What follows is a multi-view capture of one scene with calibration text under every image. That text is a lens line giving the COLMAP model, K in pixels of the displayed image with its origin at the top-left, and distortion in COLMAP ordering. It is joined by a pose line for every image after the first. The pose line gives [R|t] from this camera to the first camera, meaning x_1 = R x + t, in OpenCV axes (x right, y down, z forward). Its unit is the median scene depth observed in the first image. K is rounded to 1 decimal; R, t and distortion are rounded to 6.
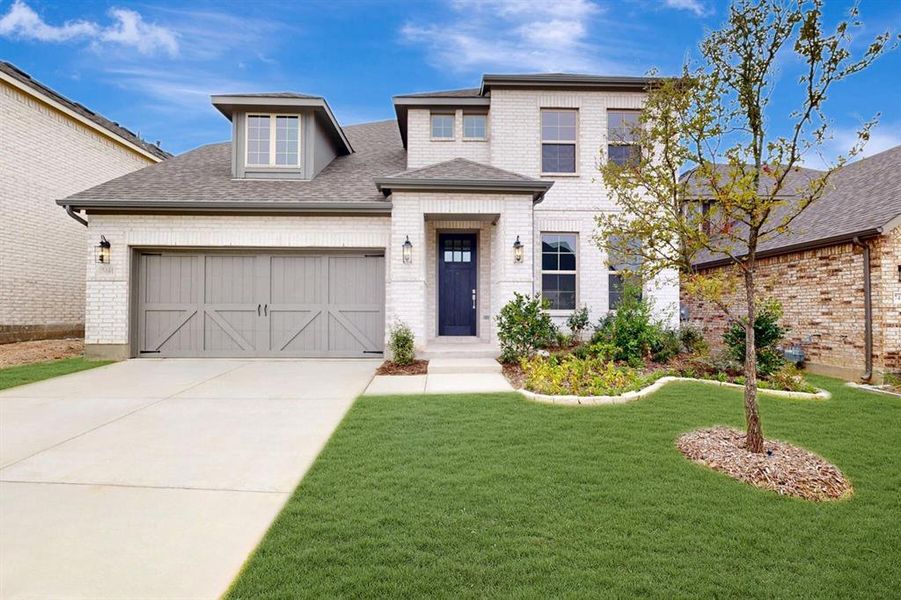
lens RADIAL K [[391.8, 0, 427.8], [0, 391.8, 298.7], [0, 0, 1]] dist [0.002784, -0.001321]
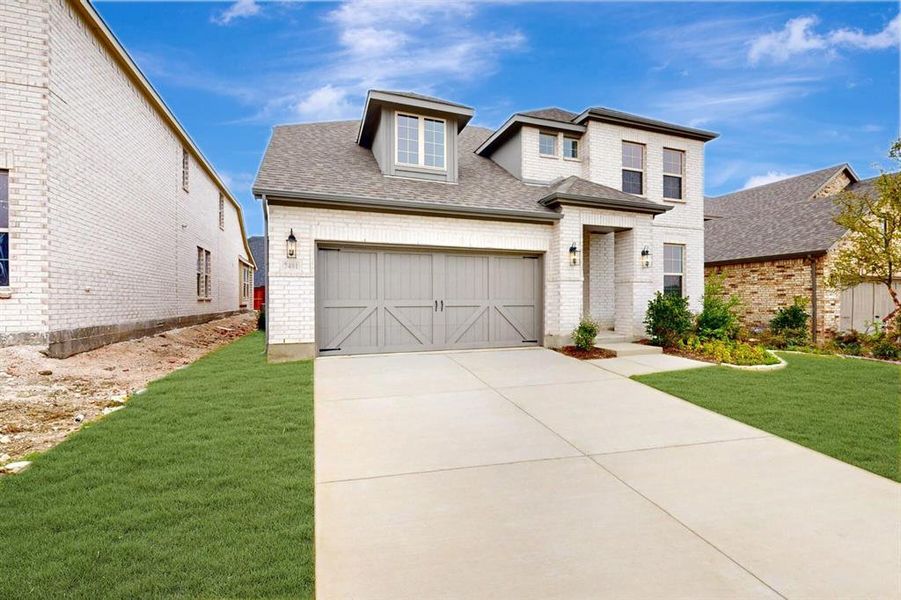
lens RADIAL K [[391.8, 0, 442.0], [0, 391.8, 295.7], [0, 0, 1]] dist [0.002784, -0.001321]
pose [[0.949436, -0.001494, 0.313958, -0.743300], [-0.004409, 0.999827, 0.018091, -0.017514], [-0.313931, -0.018561, 0.949265, -0.009025]]
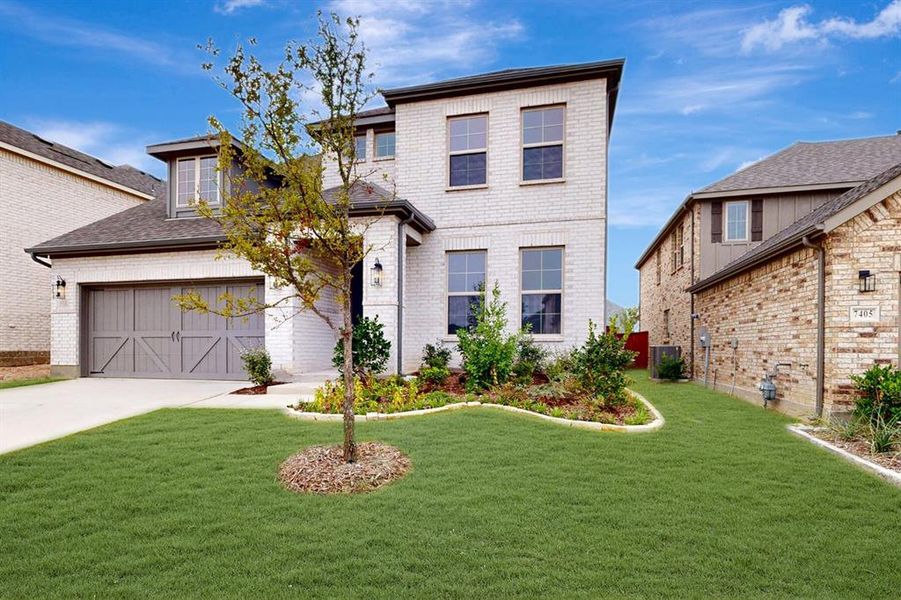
lens RADIAL K [[437.7, 0, 424.4], [0, 437.7, 336.2], [0, 0, 1]] dist [-0.003231, 0.001628]
pose [[0.968941, -0.007393, -0.247181, 0.564777], [0.011491, 0.999819, 0.015141, 0.017079], [0.247024, -0.017512, 0.968851, -0.027130]]
